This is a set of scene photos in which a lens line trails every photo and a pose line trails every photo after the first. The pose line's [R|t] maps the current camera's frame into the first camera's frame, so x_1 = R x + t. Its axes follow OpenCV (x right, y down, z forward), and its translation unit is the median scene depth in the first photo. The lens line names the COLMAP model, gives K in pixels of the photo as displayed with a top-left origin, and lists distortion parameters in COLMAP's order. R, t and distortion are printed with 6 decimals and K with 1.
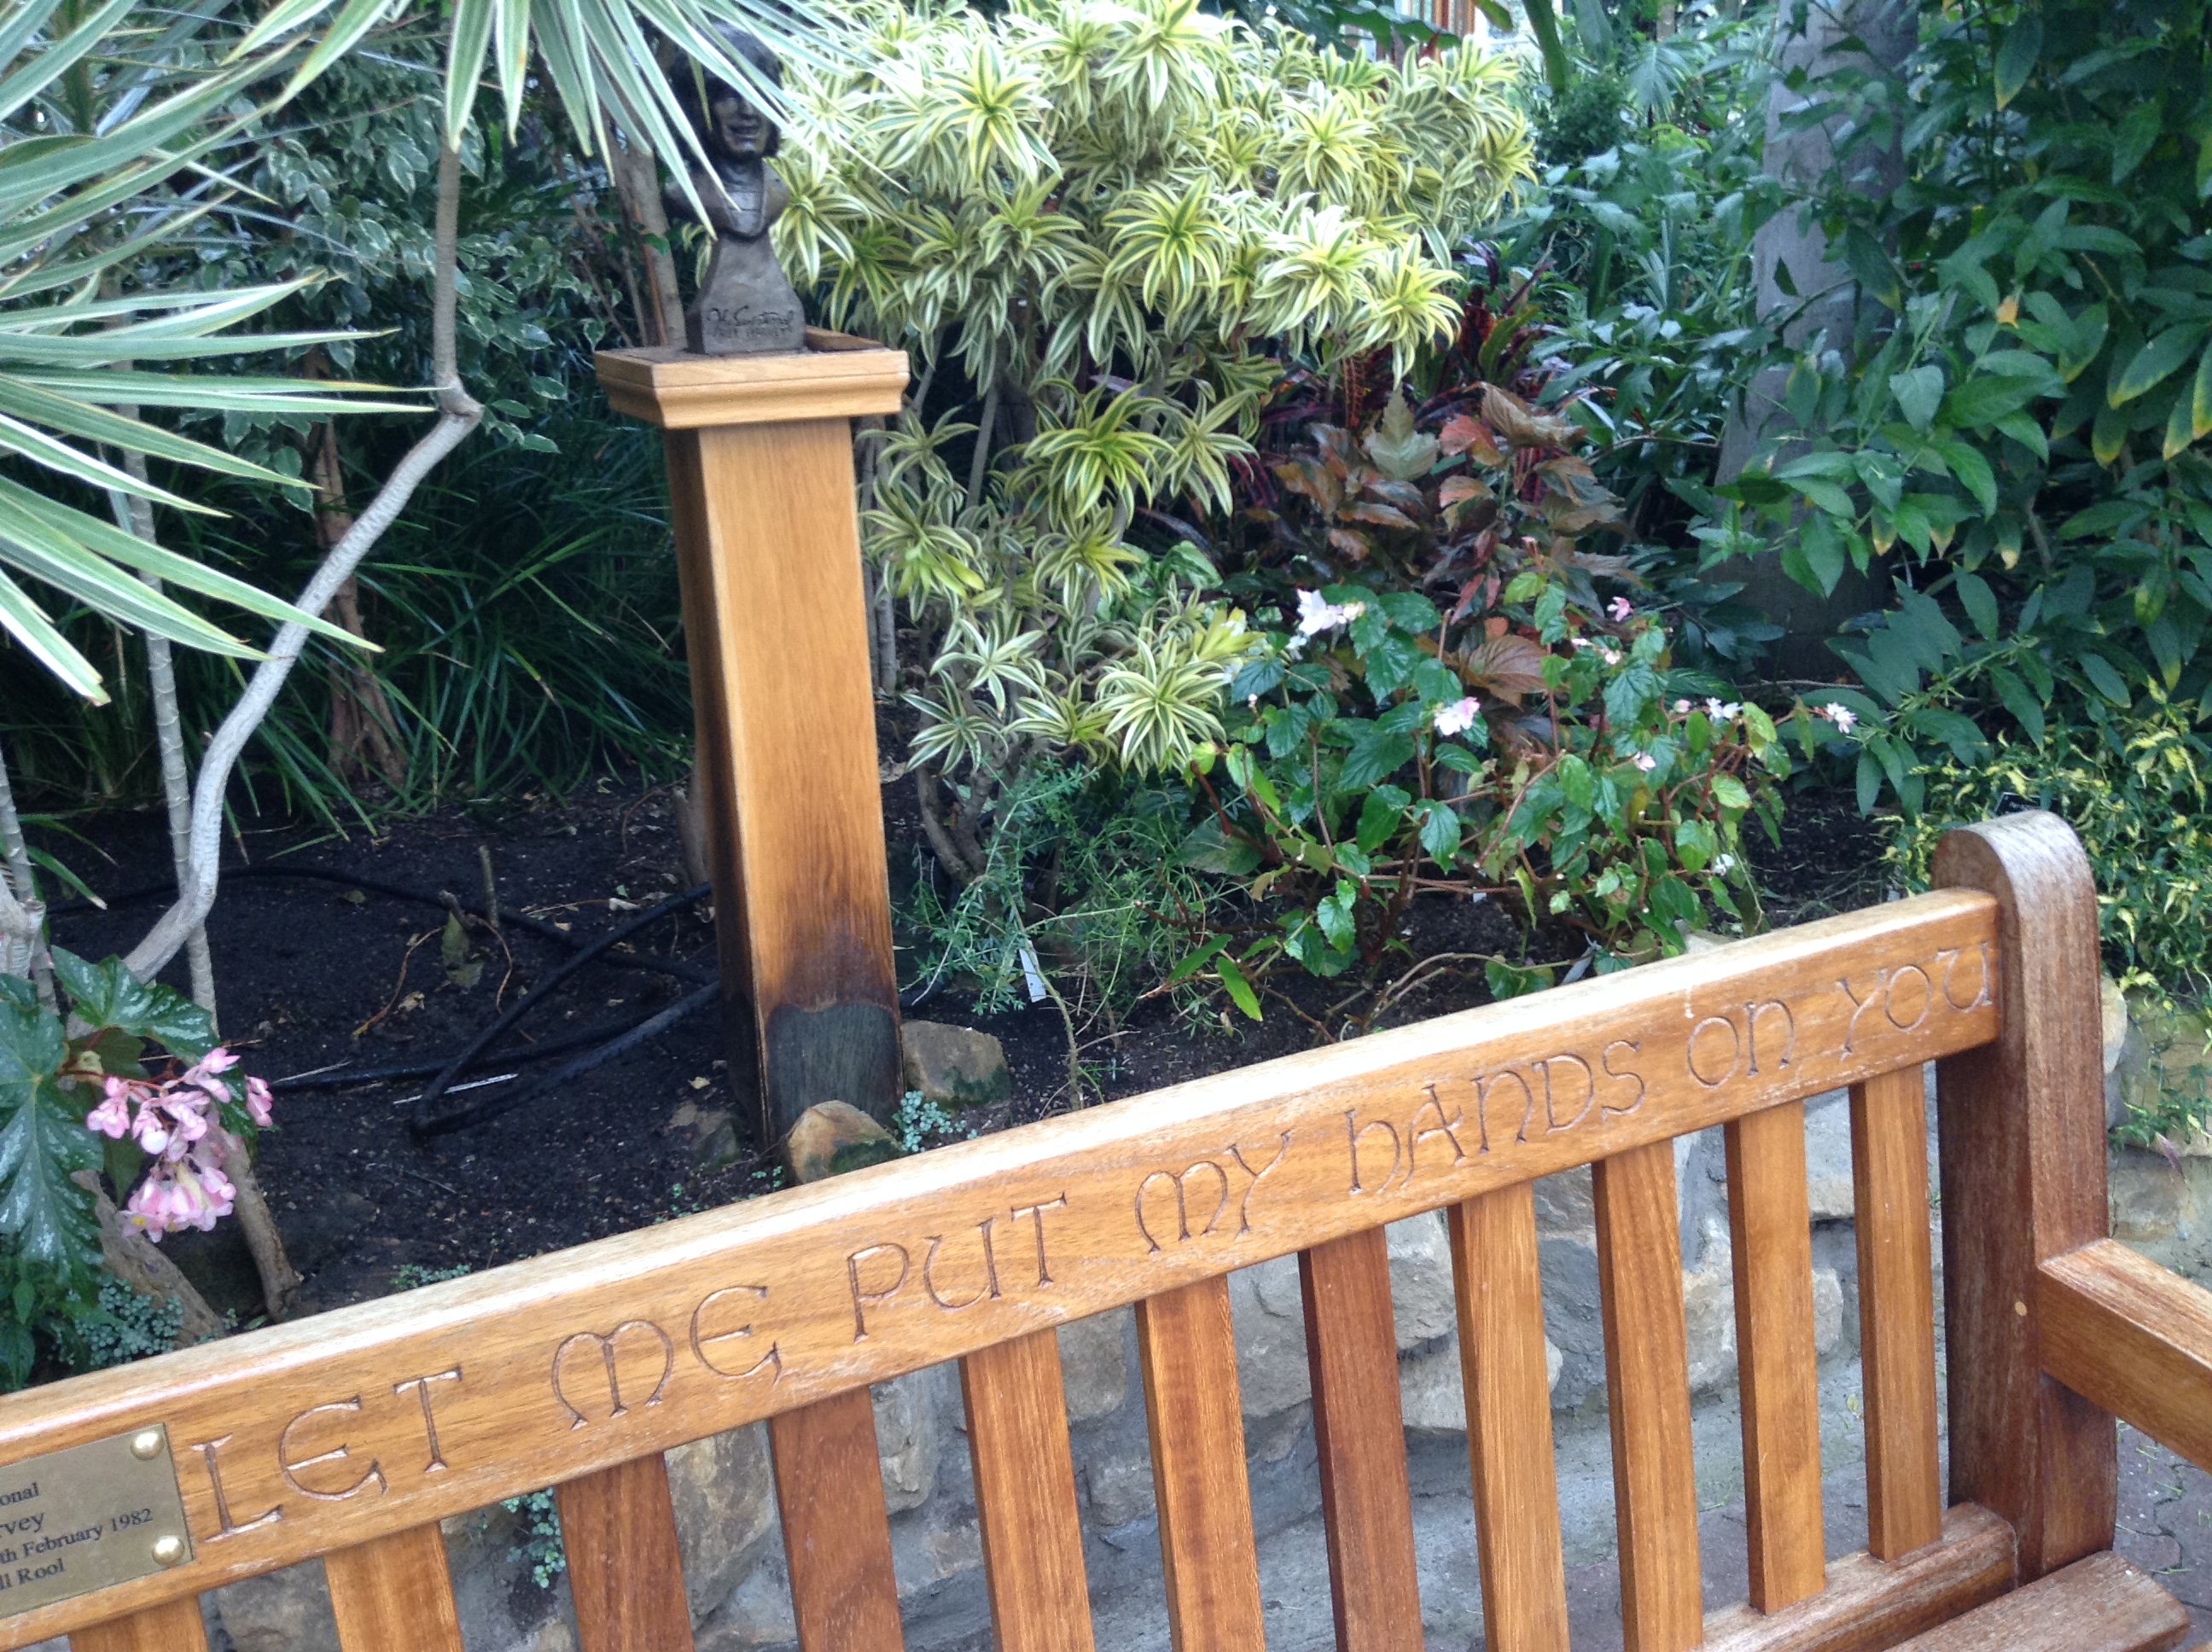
lens RADIAL K [[2068.9, 0, 1104.0], [0, 2068.9, 837.4], [0, 0, 1]] dist [0.046813, 0.000000]
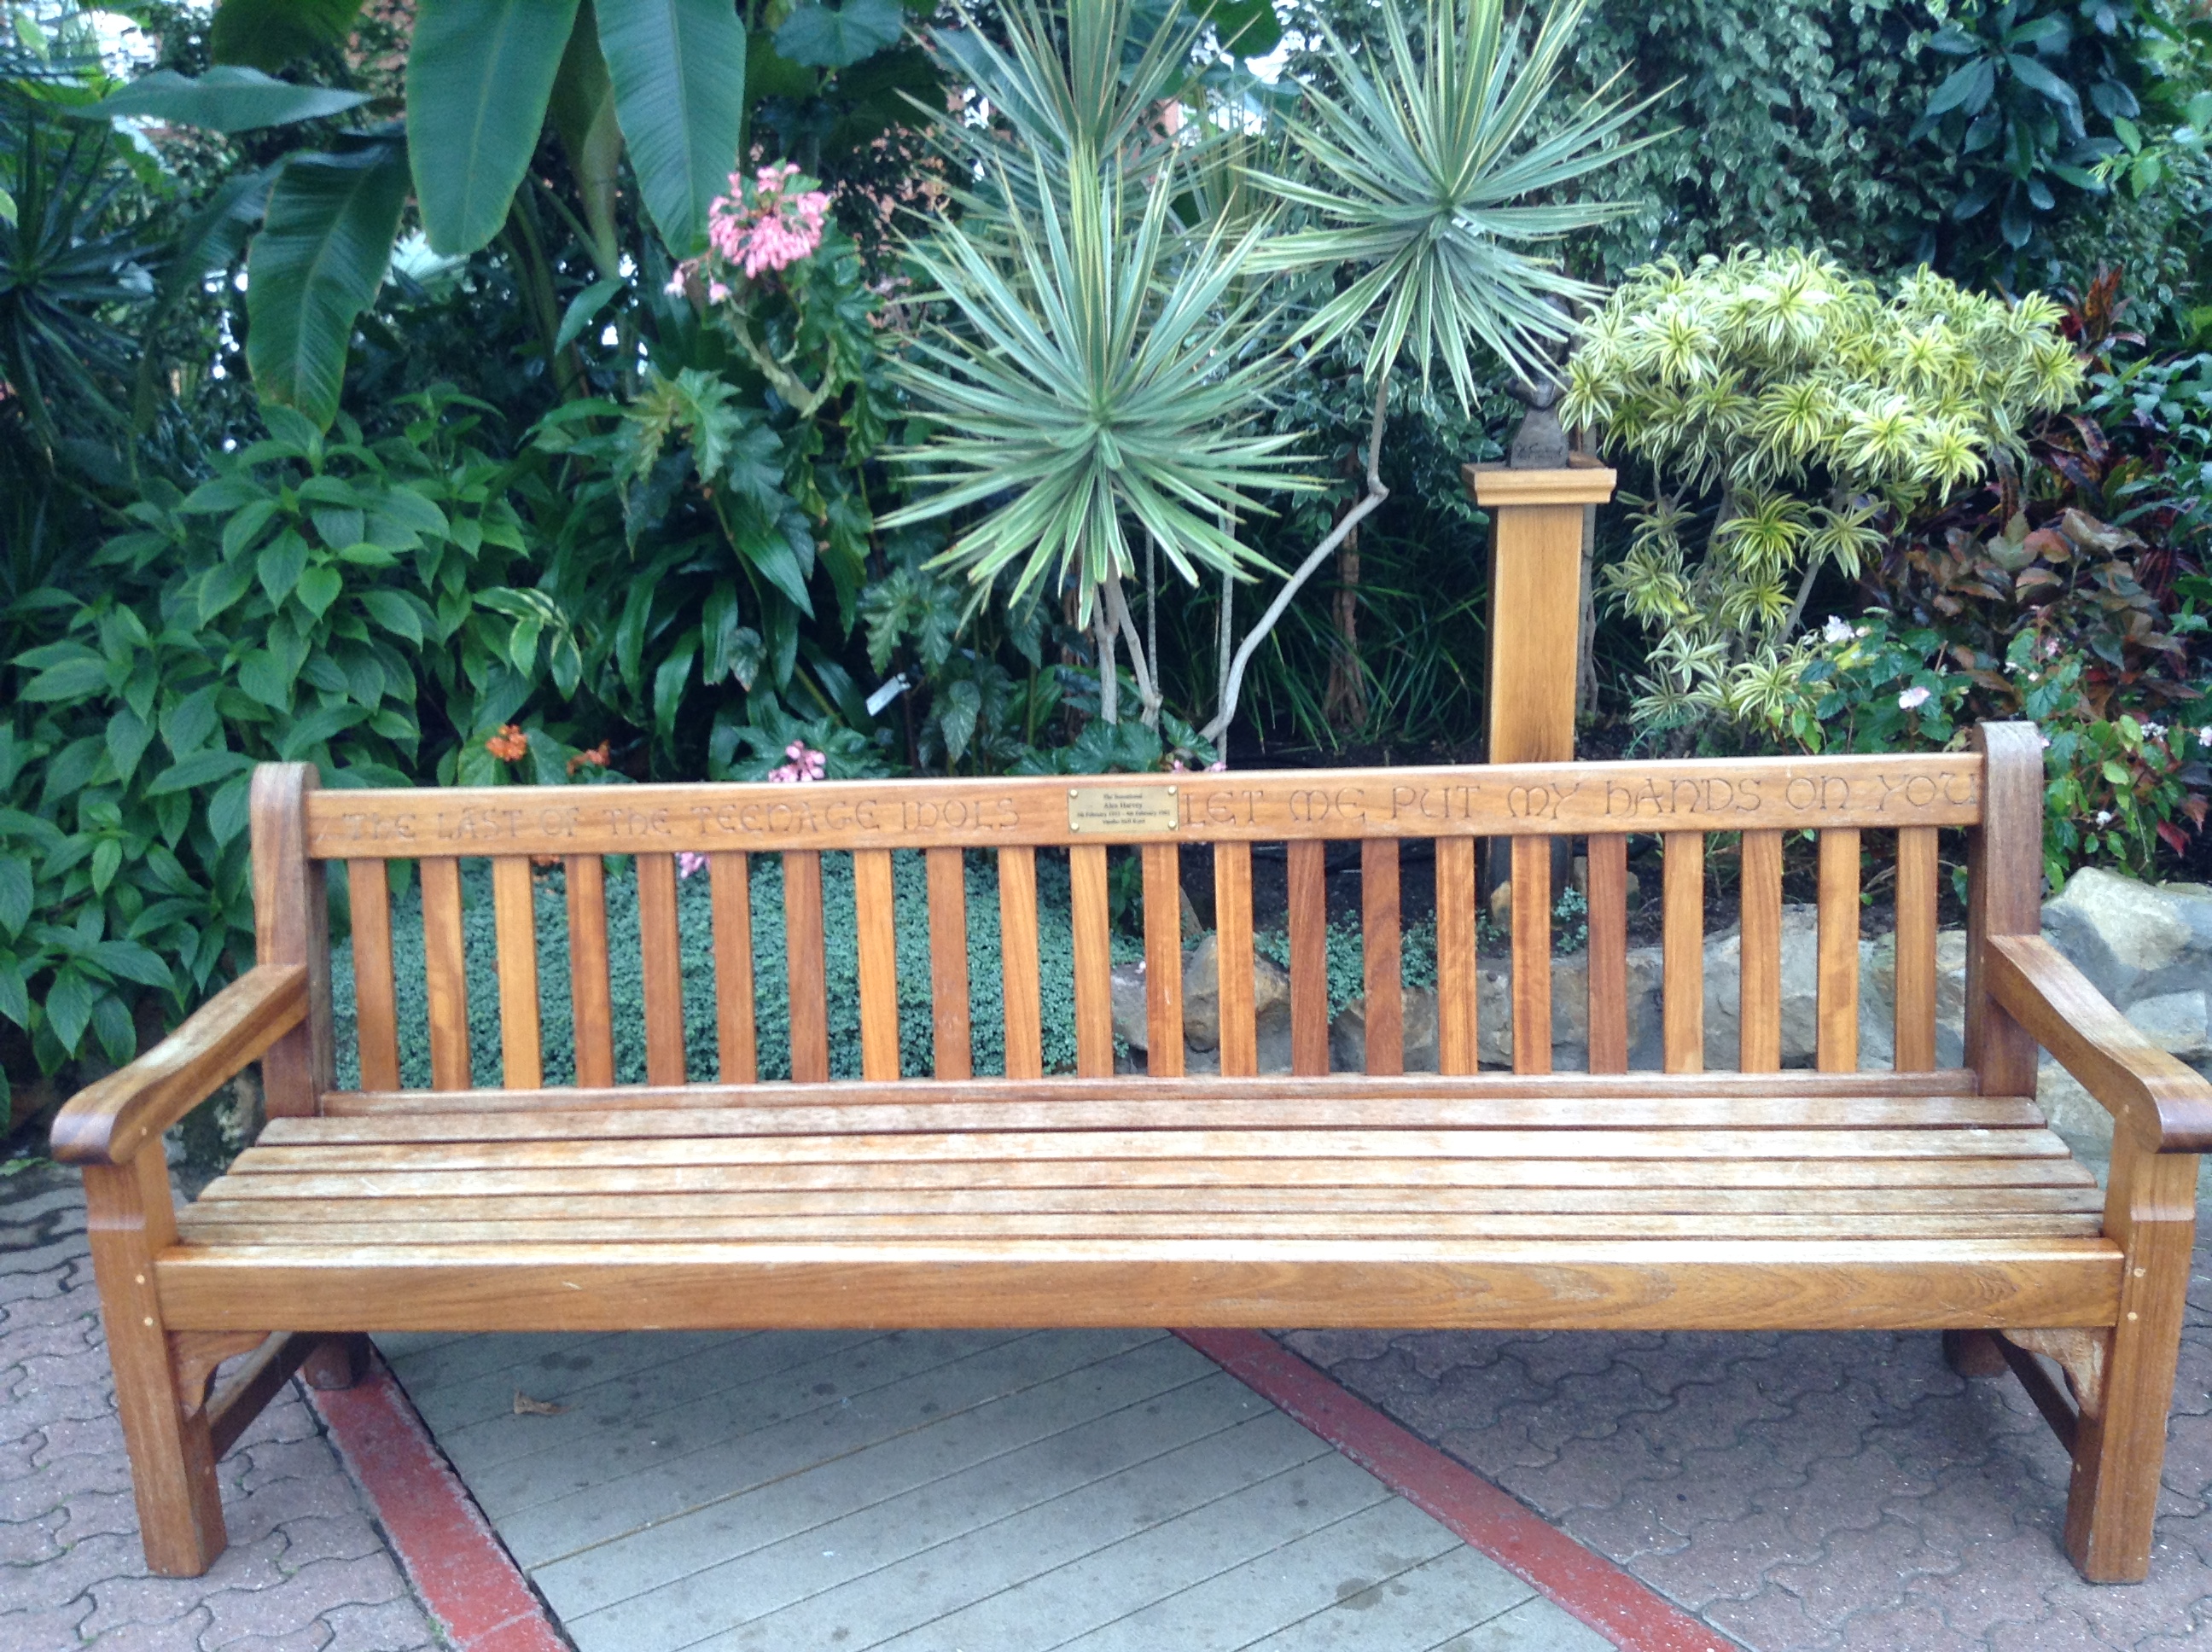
lens RADIAL K [[2068.9, 0, 1103.6], [0, 2068.9, 825.6], [0, 0, 1]] dist [0.046813, 0.000000]
pose [[0.875830, 0.131535, -0.464350, 0.374713], [-0.151331, 0.988468, -0.005433, 0.145054], [0.458281, 0.075029, 0.885635, -0.760687]]
